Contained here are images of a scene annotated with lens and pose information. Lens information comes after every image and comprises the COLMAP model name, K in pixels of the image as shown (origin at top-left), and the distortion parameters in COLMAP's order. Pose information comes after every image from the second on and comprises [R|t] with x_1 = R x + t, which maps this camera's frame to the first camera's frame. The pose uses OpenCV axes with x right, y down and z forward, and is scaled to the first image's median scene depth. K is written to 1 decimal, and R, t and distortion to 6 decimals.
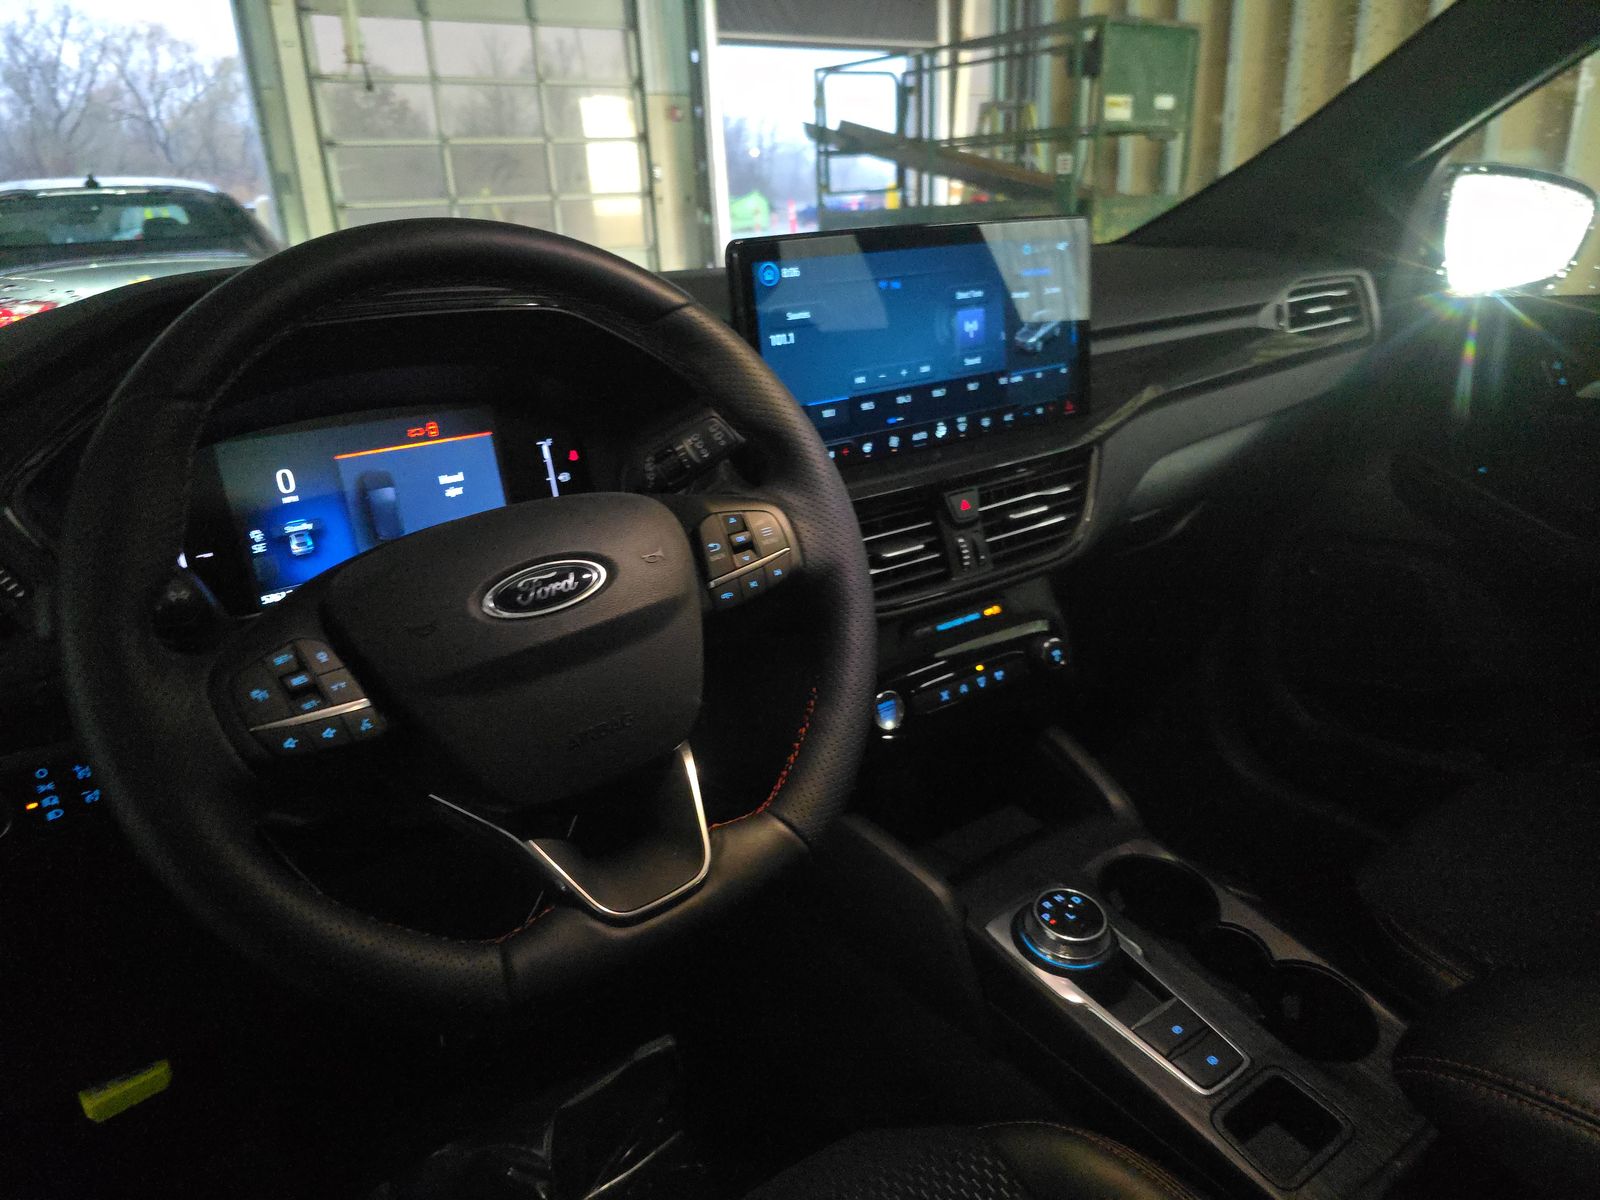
lens RADIAL K [[1087.9, 0, 794.5], [0, 1087.9, 610.9], [0, 0, 1]] dist [0.052219, -0.049737]
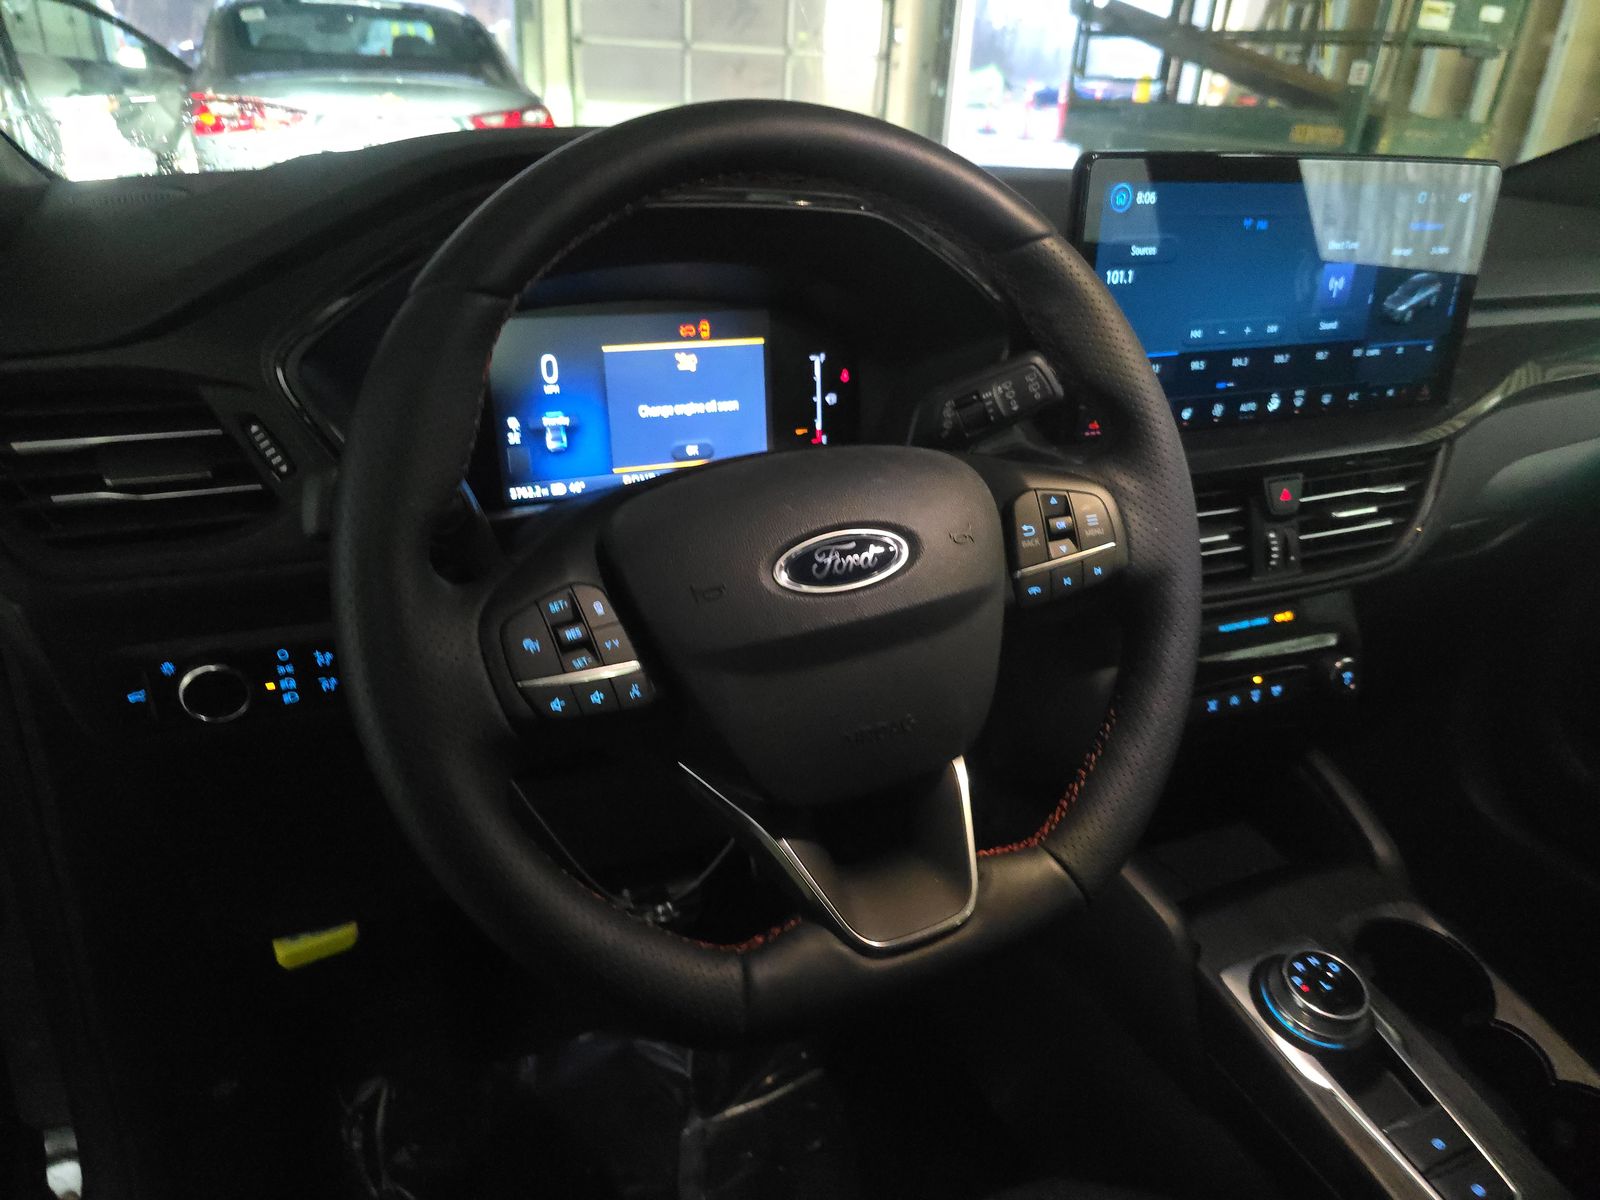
lens RADIAL K [[1087.9, 0, 799.5], [0, 1087.9, 613.4], [0, 0, 1]] dist [0.052219, -0.049737]
pose [[0.977831, 0.167871, -0.125162, -0.100179], [-0.154181, 0.981664, 0.112088, -0.047770], [0.141683, -0.090306, 0.985784, 0.097921]]
